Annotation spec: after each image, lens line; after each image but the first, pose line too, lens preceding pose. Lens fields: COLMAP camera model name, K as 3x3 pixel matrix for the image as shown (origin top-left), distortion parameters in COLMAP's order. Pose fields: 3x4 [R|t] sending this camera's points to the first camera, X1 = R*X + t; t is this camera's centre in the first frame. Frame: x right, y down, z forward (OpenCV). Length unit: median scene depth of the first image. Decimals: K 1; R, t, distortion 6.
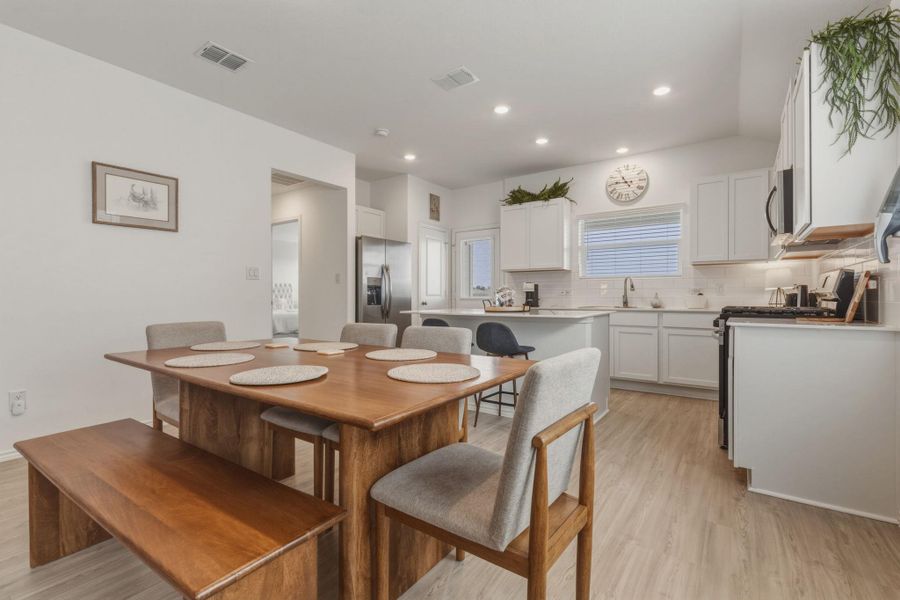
lens RADIAL K [[408.0, 0, 454.6], [0, 408.0, 297.7], [0, 0, 1]] dist [0.007129, 0.000412]
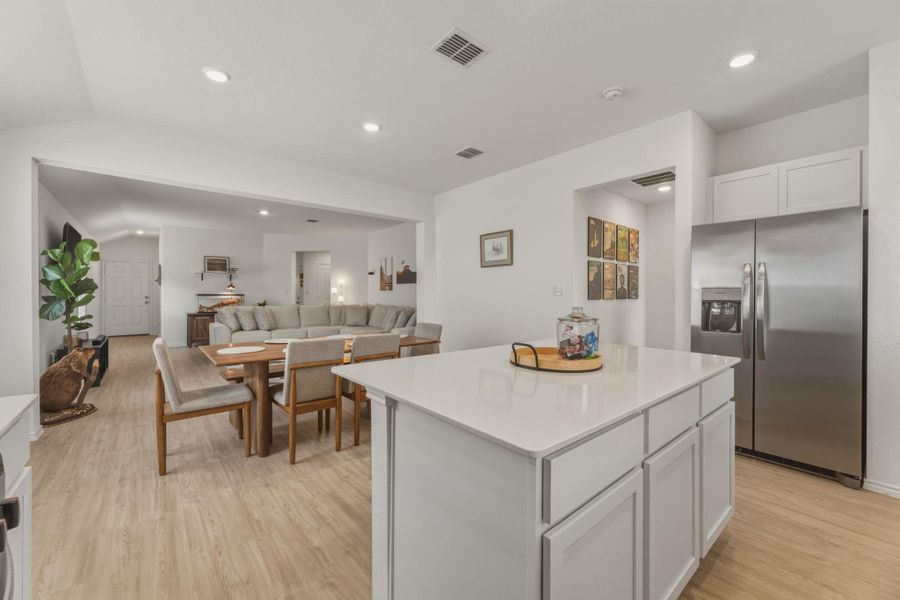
lens RADIAL K [[362.5, 0, 452.7], [0, 362.5, 296.0], [0, 0, 1]] dist [0.001724, 0.001434]
pose [[-0.261559, 0.008809, -0.965147, 0.450007], [-0.007366, 0.999911, 0.011122, -0.039813], [0.965159, 0.010018, -0.261471, 0.763853]]
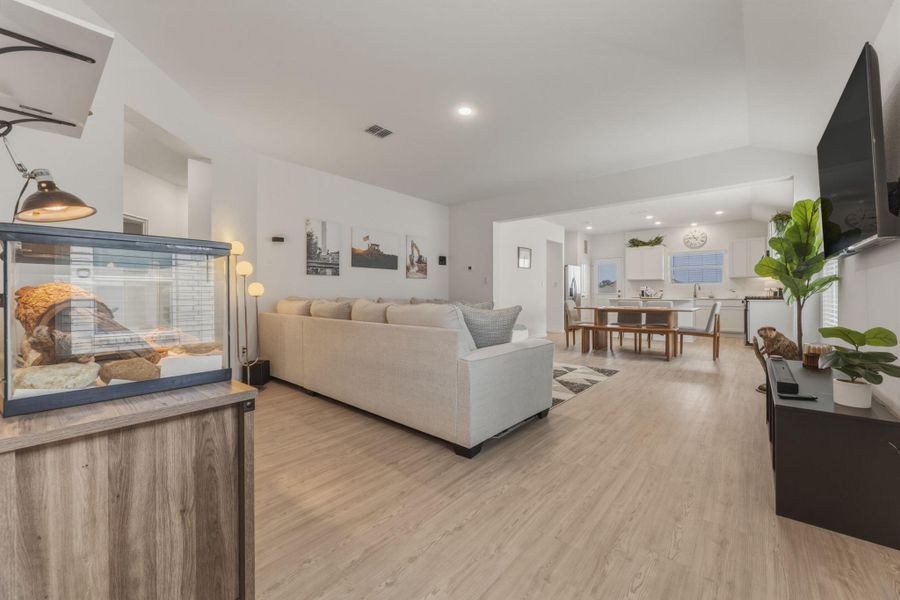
lens RADIAL K [[362.5, 0, 453.7], [0, 362.5, 294.1], [0, 0, 1]] dist [0.001724, 0.001434]
pose [[0.996143, 0.000550, -0.087740, -0.659116], [-0.000851, 0.999994, -0.003395, 0.012252], [0.087737, 0.003457, 0.996138, -0.976350]]
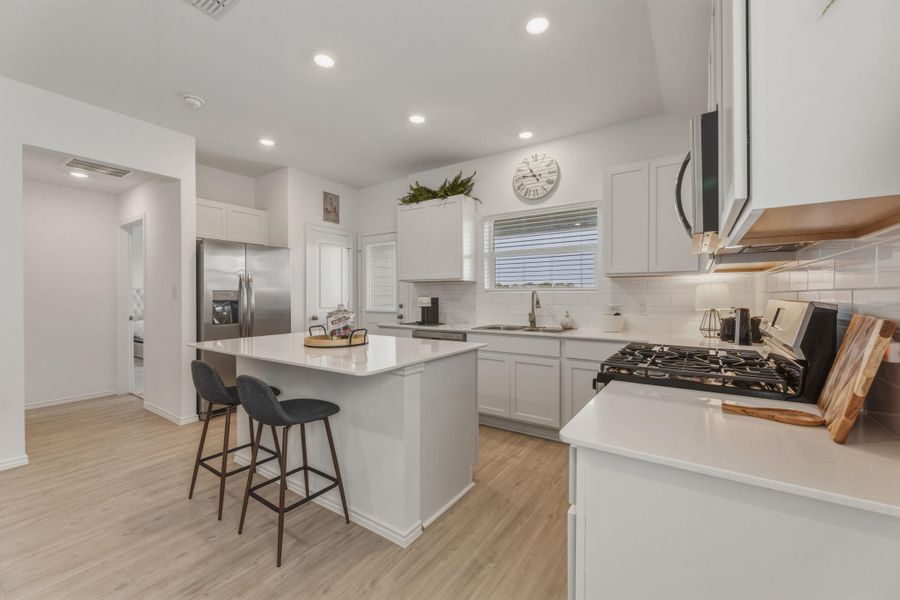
lens RADIAL K [[362.5, 0, 448.5], [0, 362.5, 296.9], [0, 0, 1]] dist [0.001724, 0.001434]
pose [[0.999909, 0.001560, 0.013390, 0.240851], [-0.001535, 0.999997, -0.001884, -0.036414], [-0.013393, 0.001863, 0.999909, 0.274548]]
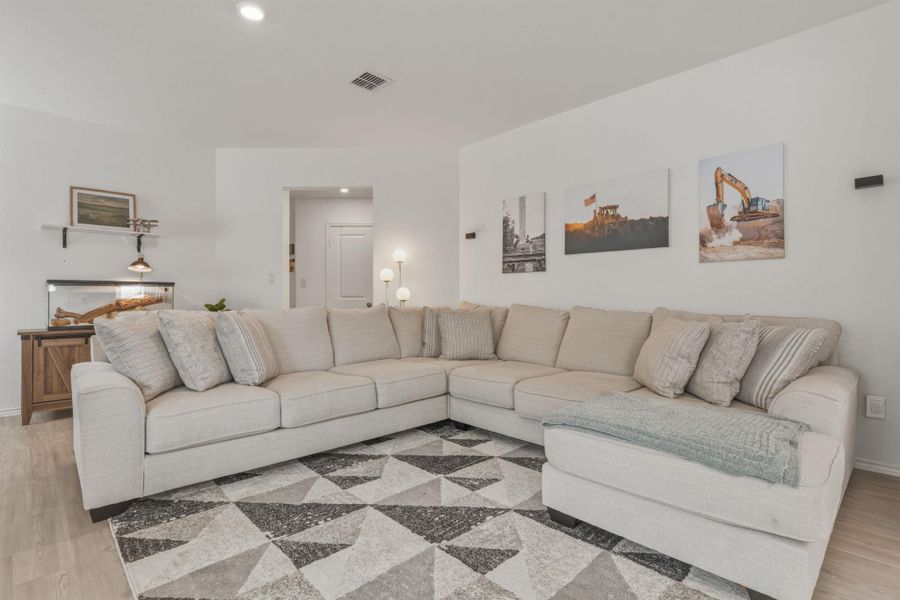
lens RADIAL K [[440.6, 0, 451.0], [0, 440.6, 297.7], [0, 0, 1]] dist [-0.001613, 0.000305]
pose [[-0.190168, 0.005190, -0.981738, -0.223421], [-0.005157, 0.999967, 0.006285, 0.001001], [0.981738, 0.006258, -0.190135, 0.040864]]
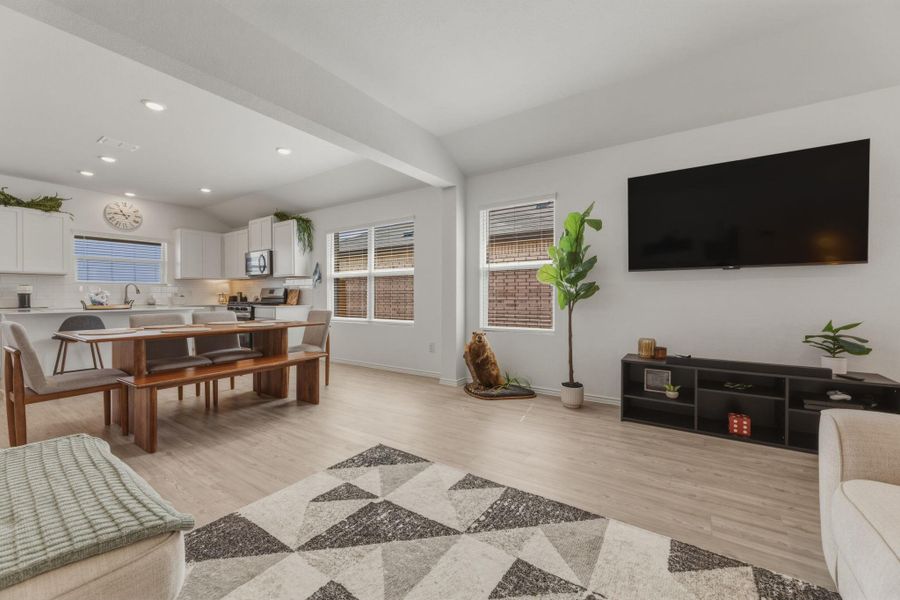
lens RADIAL K [[362.5, 0, 450.1], [0, 362.5, 290.6], [0, 0, 1]] dist [0.001724, 0.001434]
pose [[-0.008804, 0.020426, 0.999753, -0.818899], [0.008945, 0.999753, -0.020347, 0.006013], [-0.999921, 0.008764, -0.008985, -0.082189]]
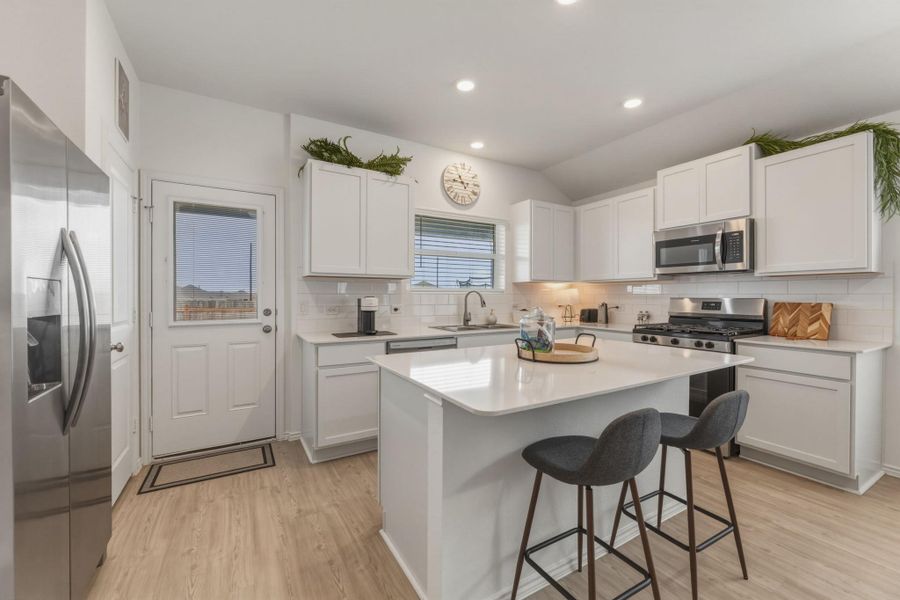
lens RADIAL K [[362.5, 0, 458.4], [0, 362.5, 300.7], [0, 0, 1]] dist [0.001724, 0.001434]
pose [[0.411706, -0.011041, 0.911250, -0.298461], [0.002930, 0.999937, 0.010792, -0.039330], [-0.911312, -0.001773, 0.411712, 0.701052]]
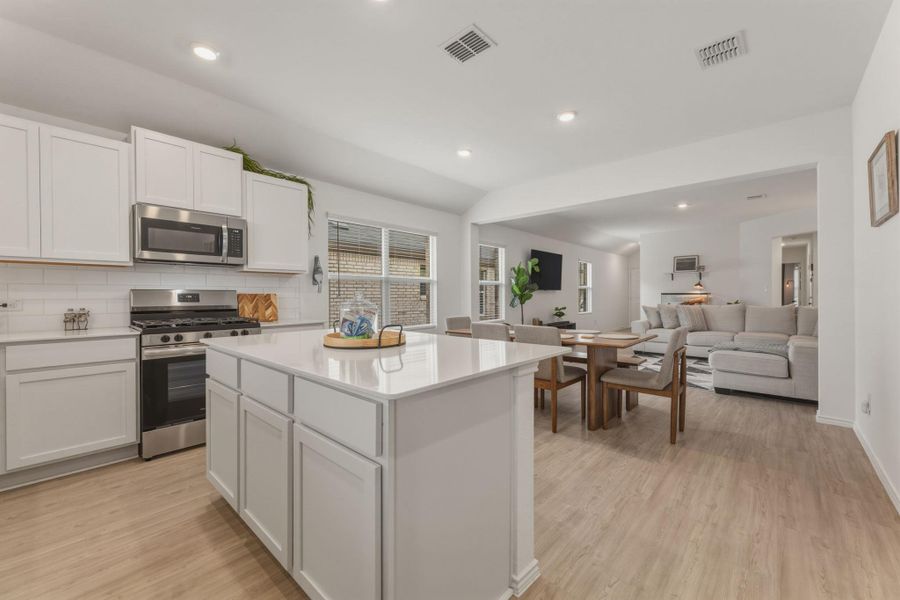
lens RADIAL K [[362.5, 0, 448.9], [0, 362.5, 297.0], [0, 0, 1]] dist [0.001724, 0.001434]
pose [[-0.990297, 0.005803, 0.138843, -0.041825], [0.006995, 0.999943, 0.008096, -0.024574], [-0.138788, 0.008989, -0.990281, 1.124532]]
